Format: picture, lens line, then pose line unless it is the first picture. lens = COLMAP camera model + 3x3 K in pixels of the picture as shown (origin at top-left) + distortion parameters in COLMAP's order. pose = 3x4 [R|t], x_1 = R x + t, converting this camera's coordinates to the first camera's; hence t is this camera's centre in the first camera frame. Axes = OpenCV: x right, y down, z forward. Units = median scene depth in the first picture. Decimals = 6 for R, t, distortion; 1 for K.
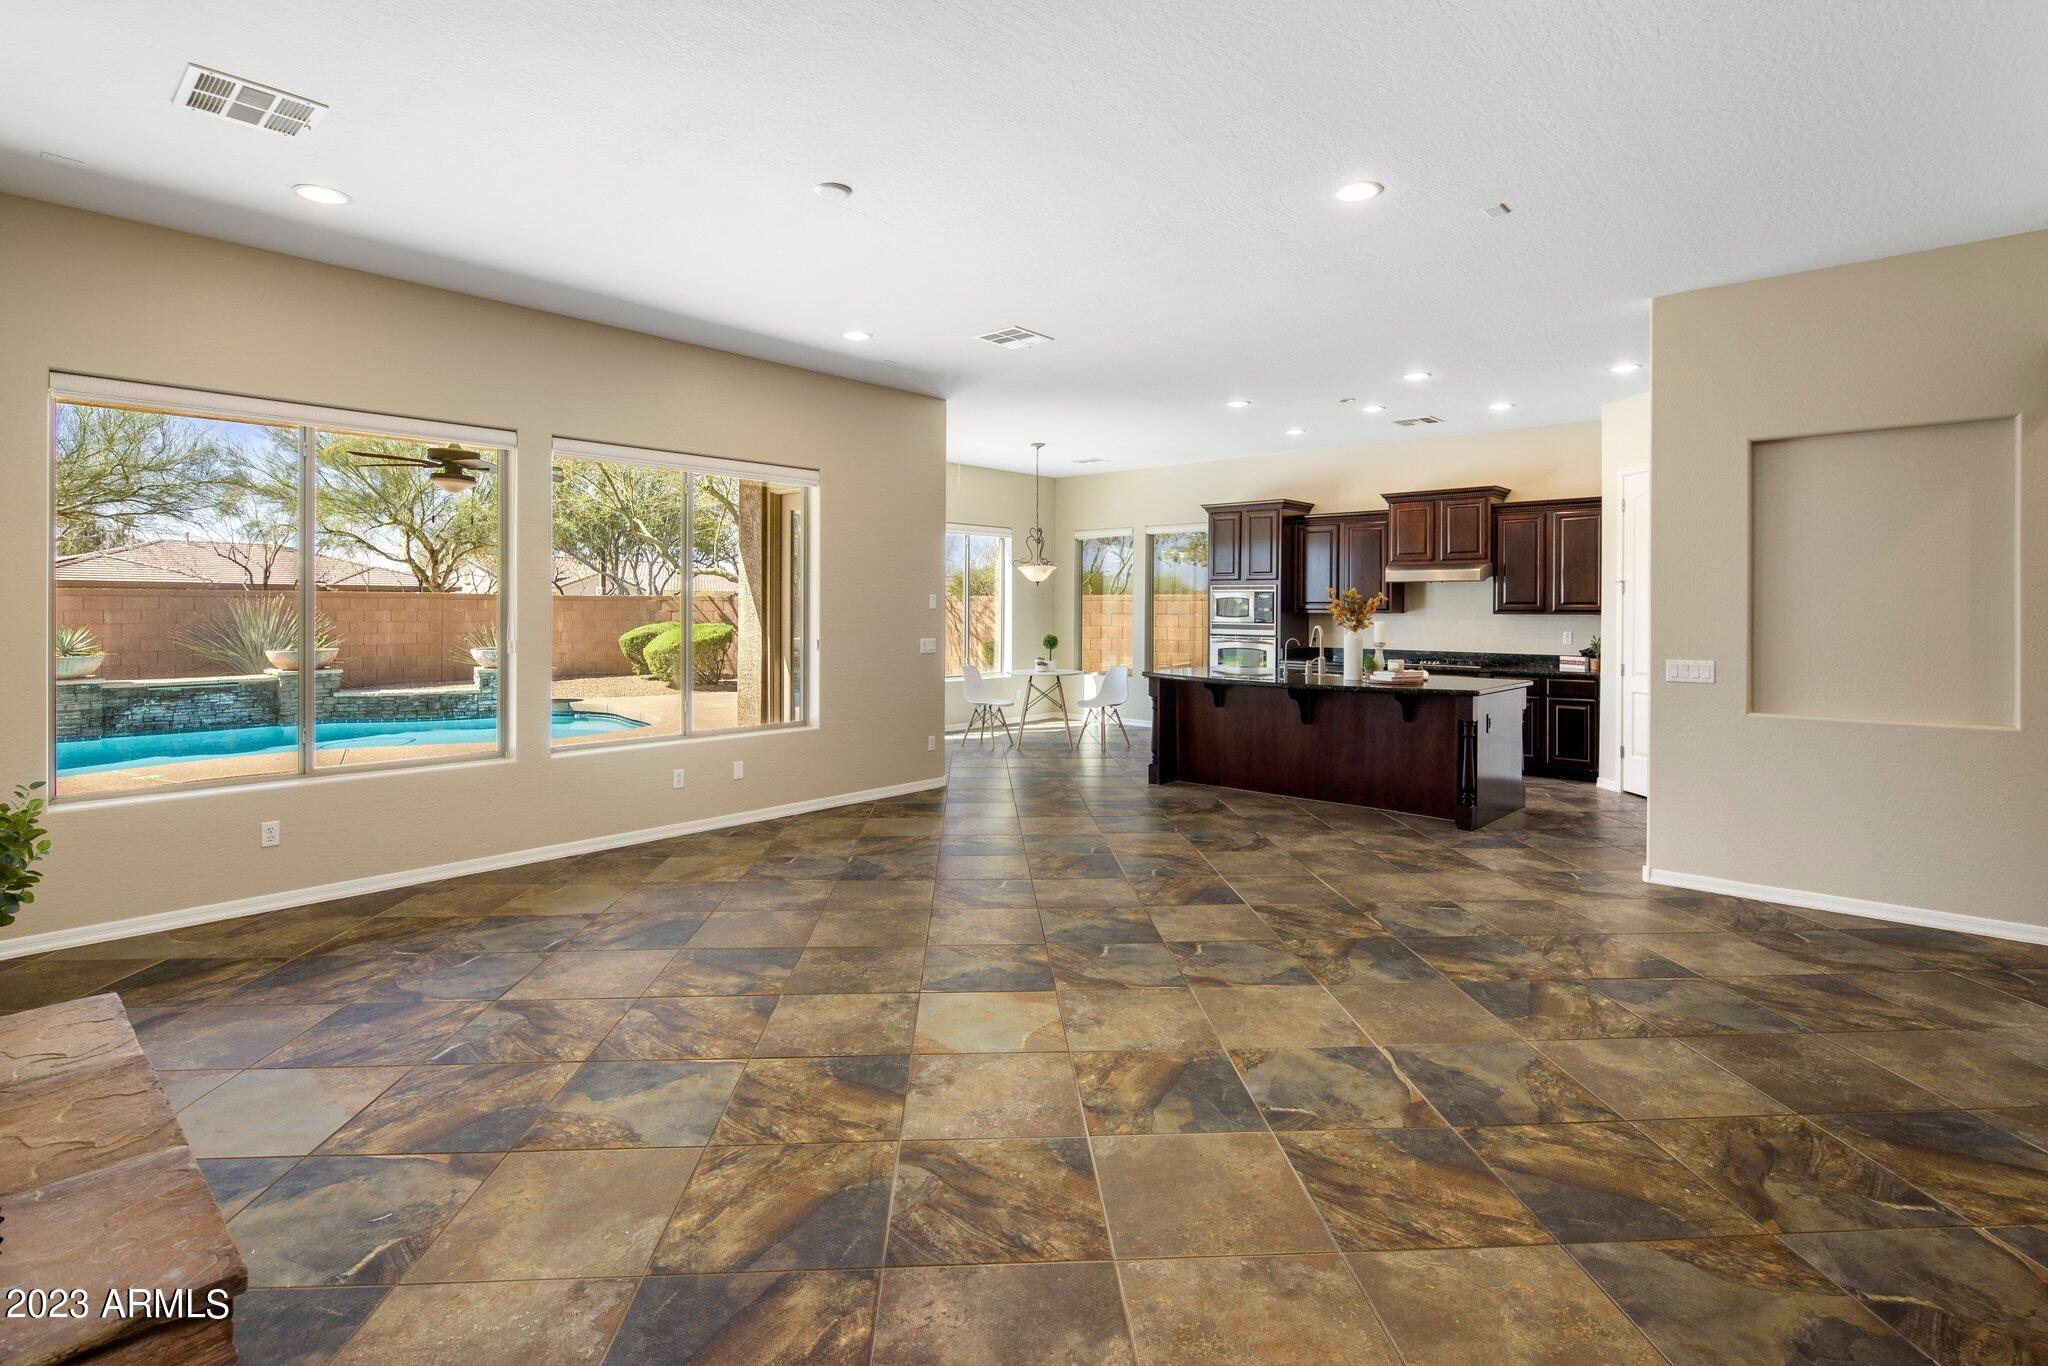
lens RADIAL K [[976.1, 0, 1030.2], [0, 976.1, 602.9], [0, 0, 1]] dist [-0.001196, -0.001357]
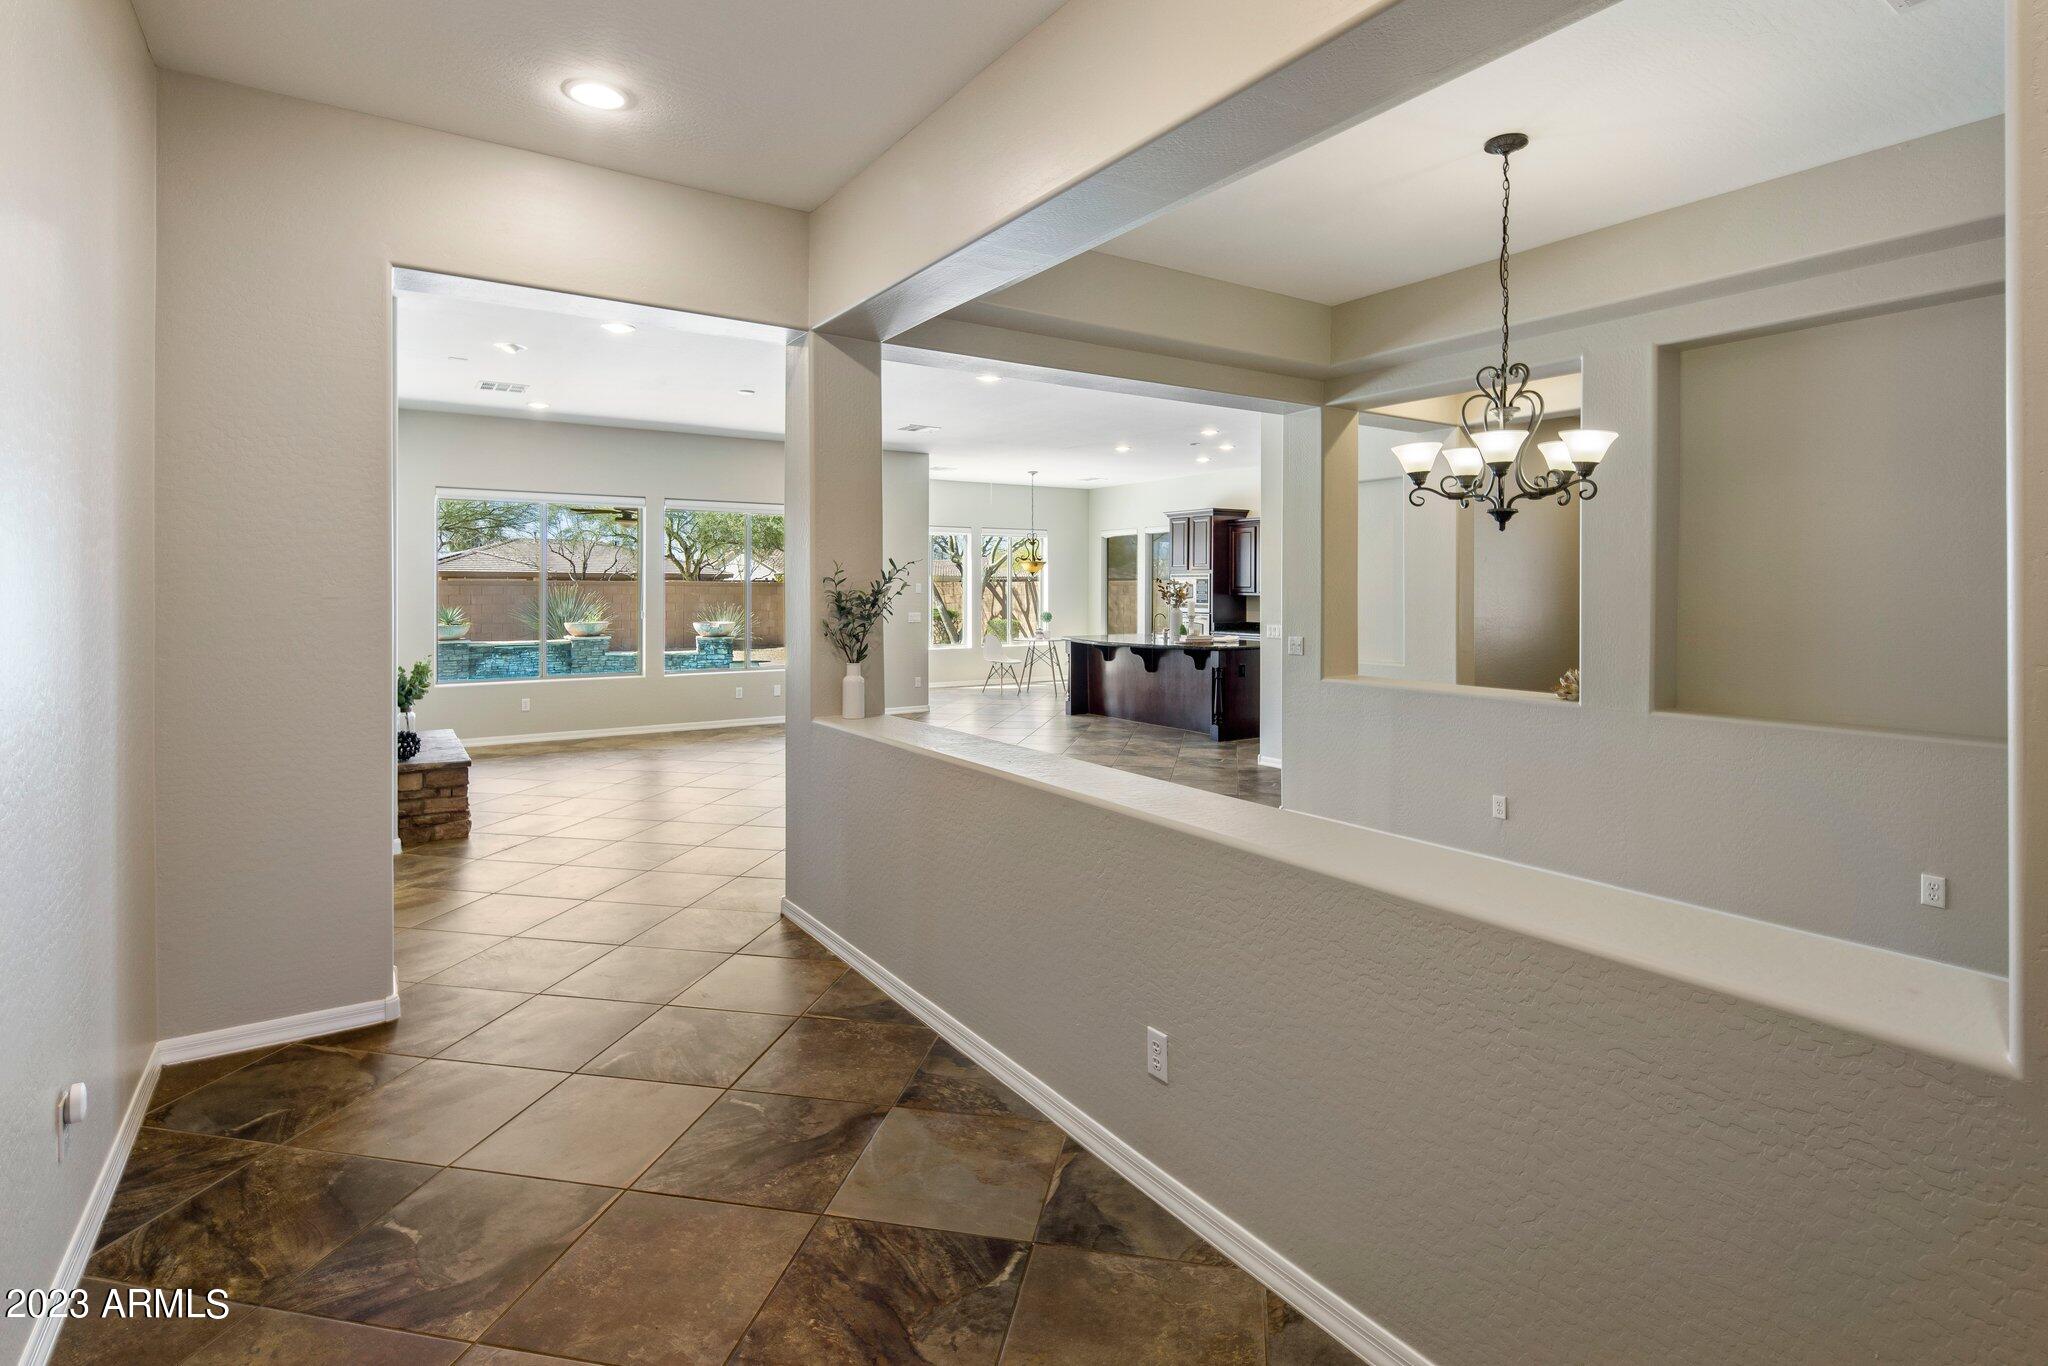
lens RADIAL K [[976.1, 0, 1030.2], [0, 976.1, 602.9], [0, 0, 1]] dist [-0.001196, -0.001357]
pose [[0.969268, -0.000232, -0.246006, 0.339890], [0.004610, 0.999841, 0.017221, -0.003482], [0.245963, -0.017825, 0.969115, -0.326014]]
